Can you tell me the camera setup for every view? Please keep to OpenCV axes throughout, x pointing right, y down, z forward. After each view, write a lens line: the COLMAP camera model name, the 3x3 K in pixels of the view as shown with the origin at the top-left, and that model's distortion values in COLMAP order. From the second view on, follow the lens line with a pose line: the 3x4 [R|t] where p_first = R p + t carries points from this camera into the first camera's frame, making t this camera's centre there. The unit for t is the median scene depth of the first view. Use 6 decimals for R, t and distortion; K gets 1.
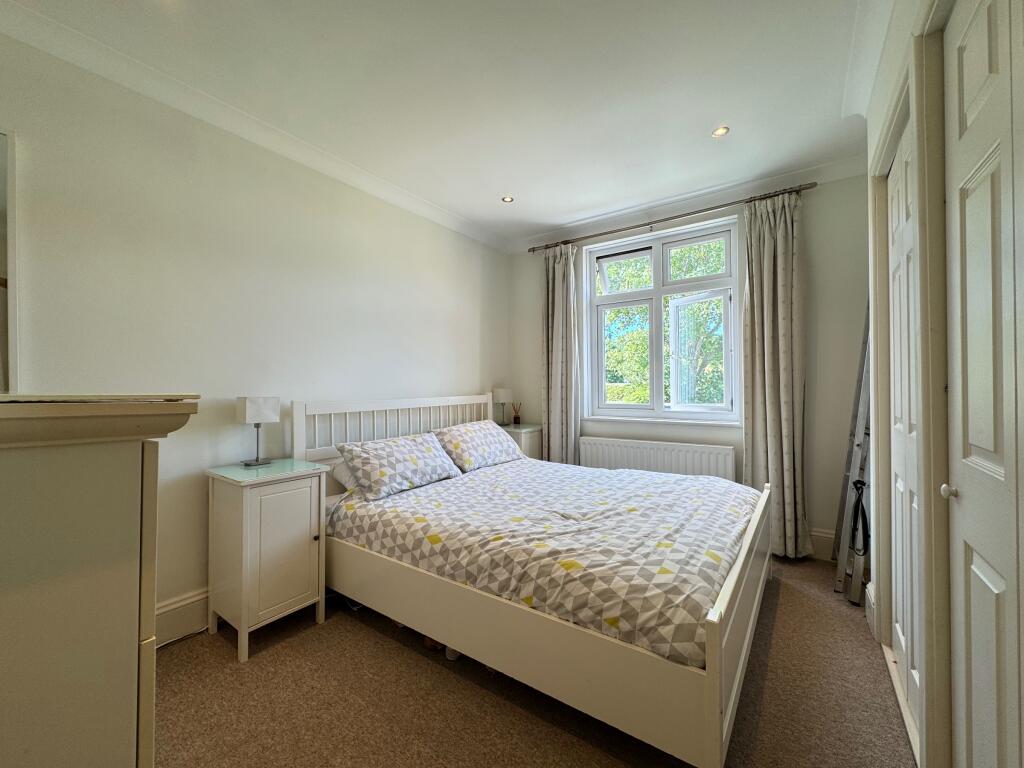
lens RADIAL K [[411.6, 0, 512.0], [0, 411.6, 384.0], [0, 0, 1]] dist [-0.001021, -0.000030]
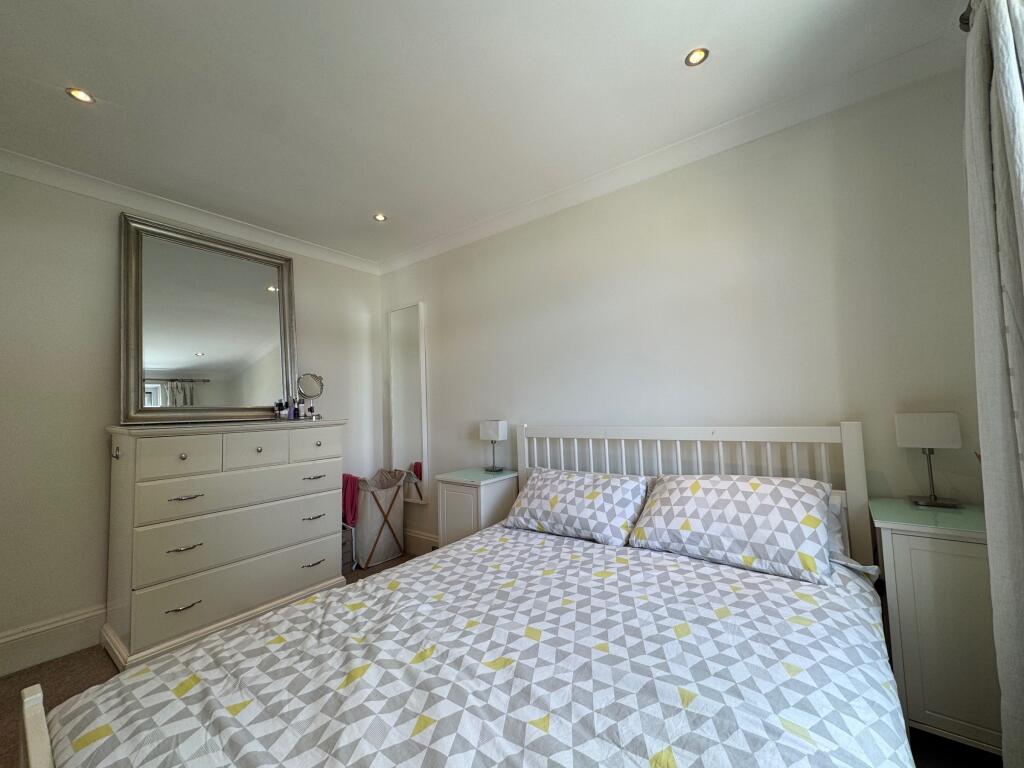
lens RADIAL K [[411.6, 0, 512.0], [0, 411.6, 384.0], [0, 0, 1]] dist [-0.001021, -0.000030]
pose [[-0.036908, -0.048102, -0.998160, 0.652726], [0.035197, 0.998159, -0.049403, -0.017976], [0.998699, -0.036955, -0.035147, 0.993457]]
